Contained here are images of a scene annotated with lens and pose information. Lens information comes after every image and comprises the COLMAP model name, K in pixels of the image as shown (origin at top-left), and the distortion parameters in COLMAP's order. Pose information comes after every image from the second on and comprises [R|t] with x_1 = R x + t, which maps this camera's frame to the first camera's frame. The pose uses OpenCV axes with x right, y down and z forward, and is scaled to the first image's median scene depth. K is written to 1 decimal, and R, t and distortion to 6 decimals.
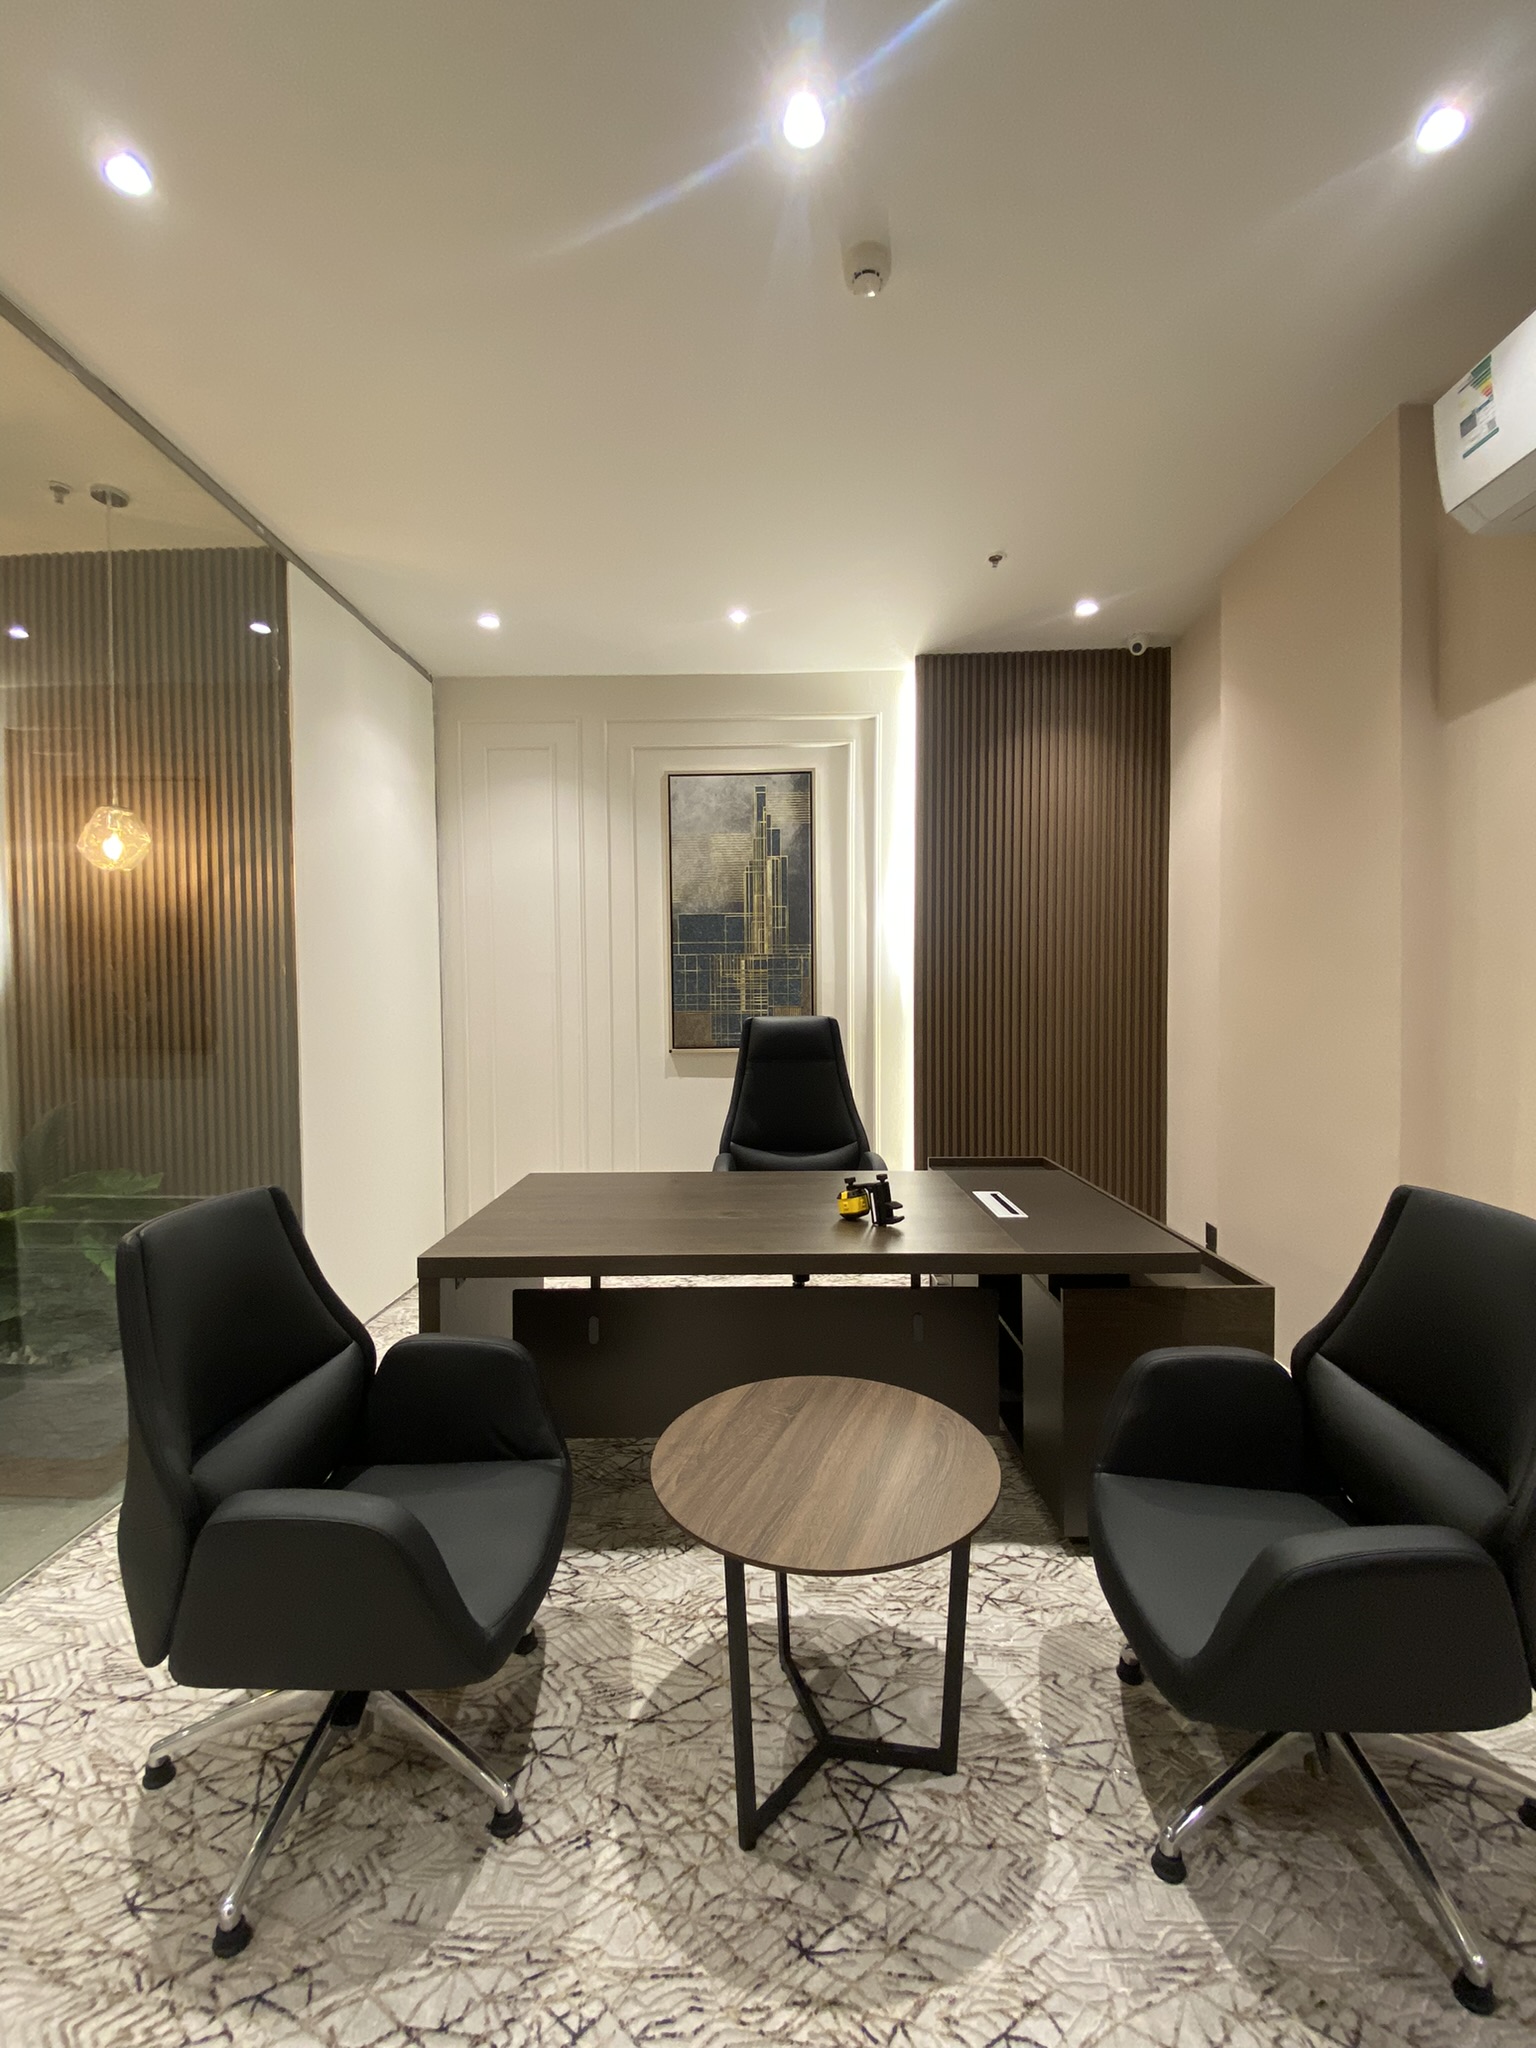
lens RADIAL K [[828.0, 0, 768.0], [0, 828.0, 1024.0], [0, 0, 1]] dist [0.032031, -0.030864]
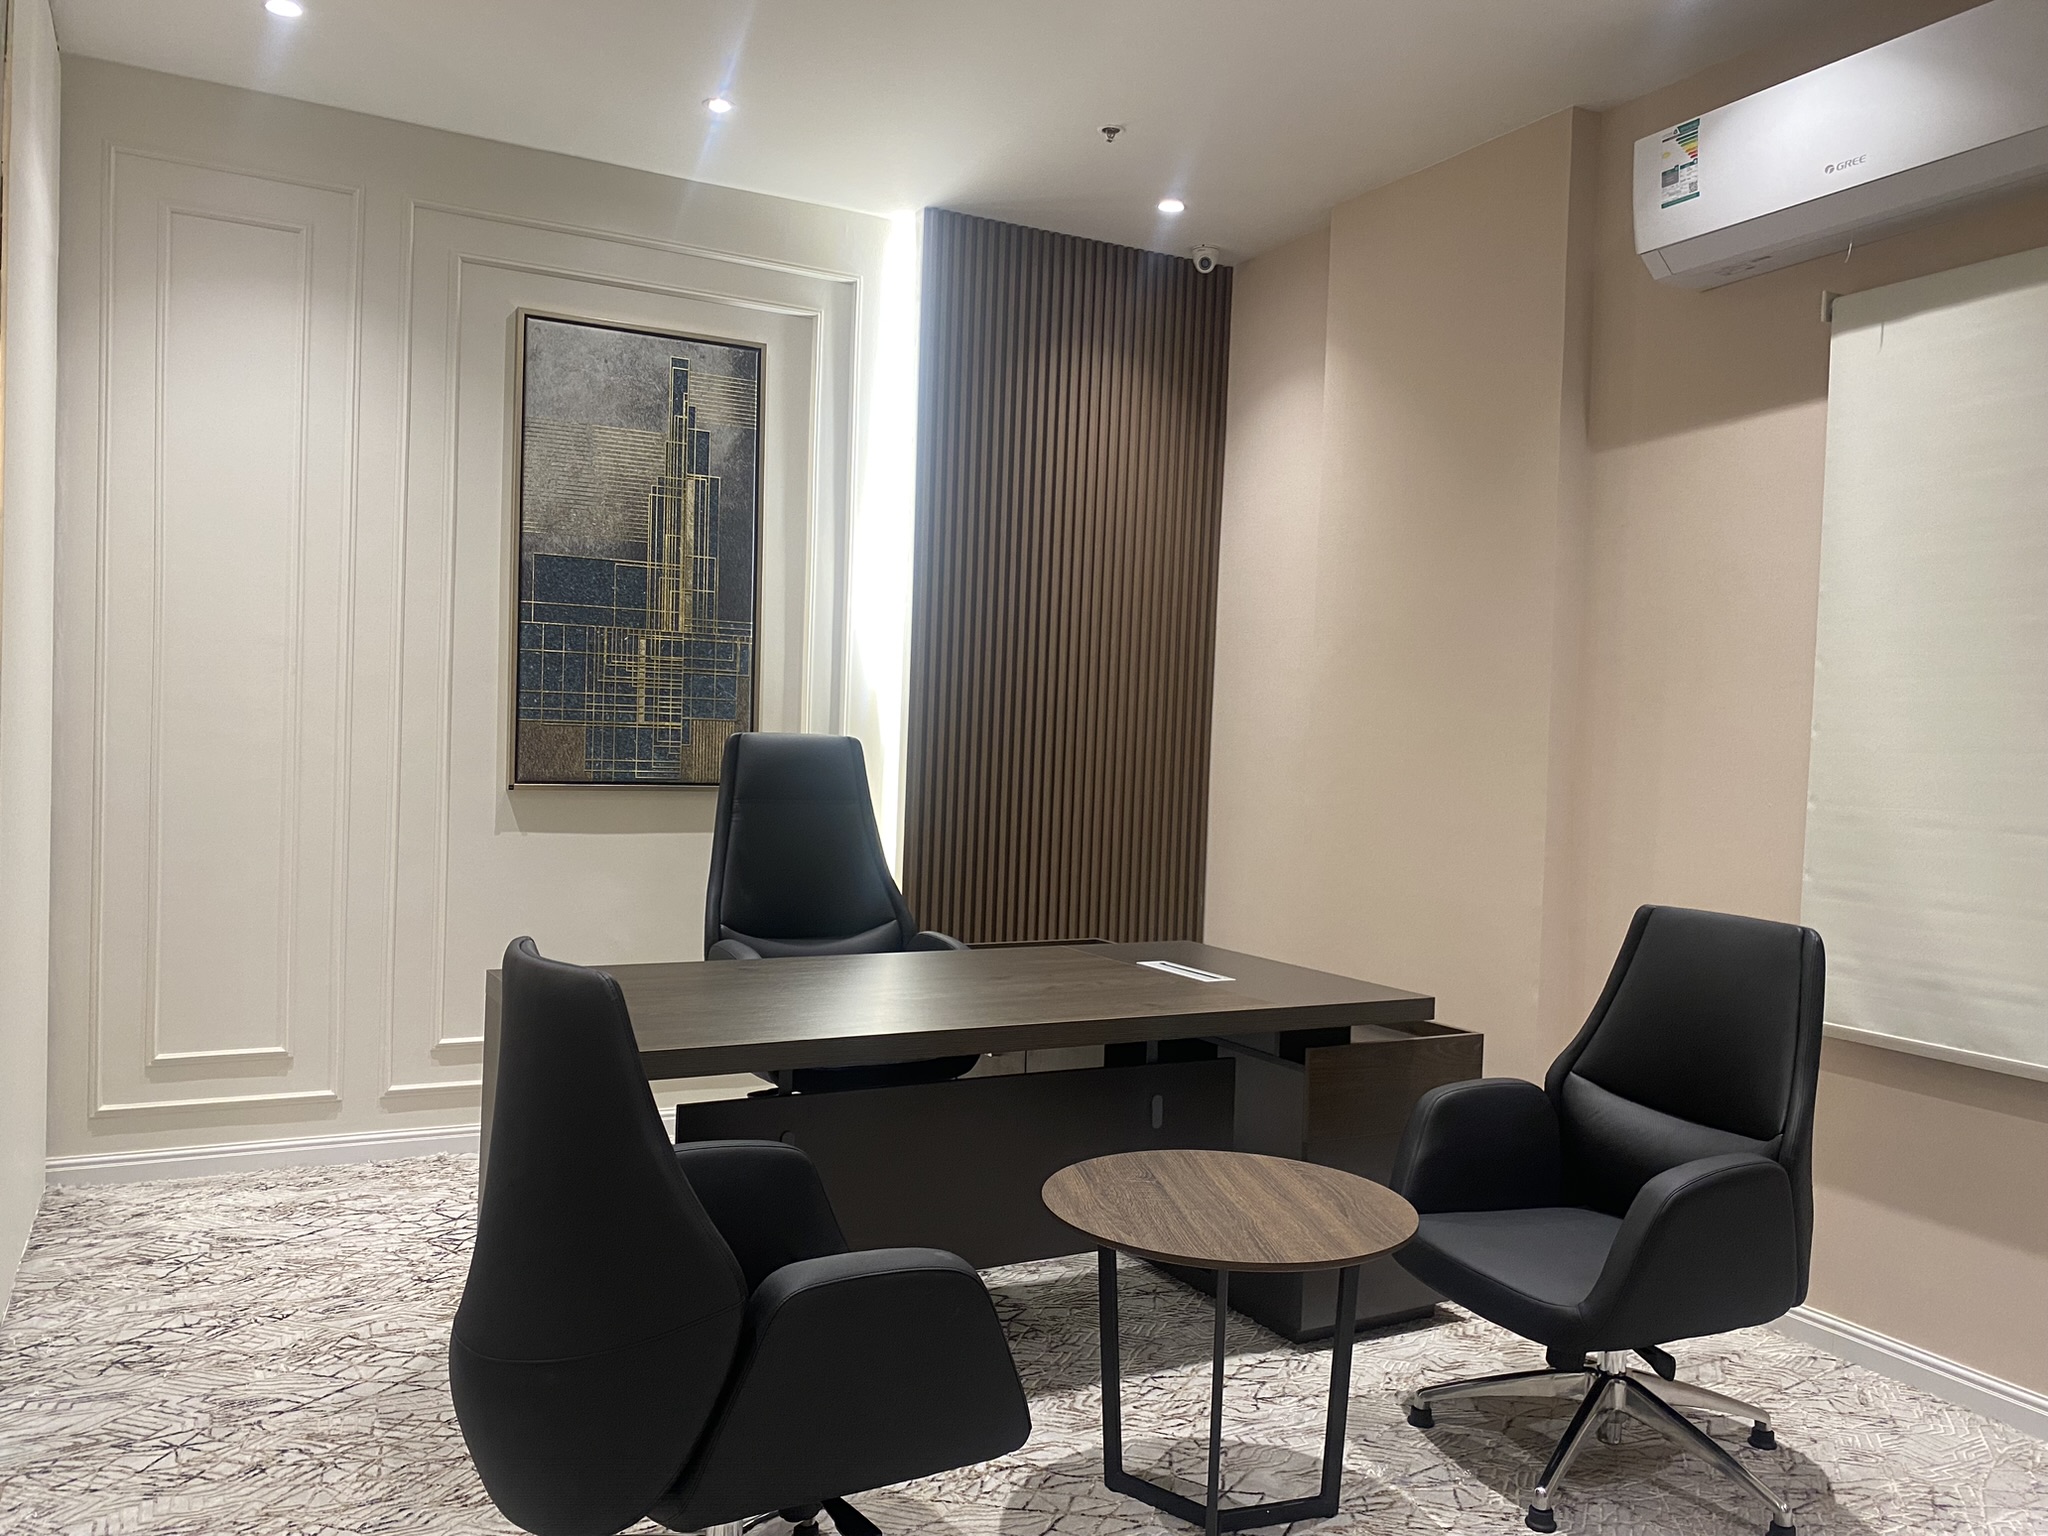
lens RADIAL K [[1543.2, 0, 1031.5], [0, 1543.2, 786.0], [0, 0, 1]] dist [0.027929, -0.068107]
pose [[0.868548, 0.025131, 0.494968, -0.342668], [-0.028434, 0.999595, -0.000858, 0.023538], [-0.494789, -0.013329, 0.868911, -0.128915]]
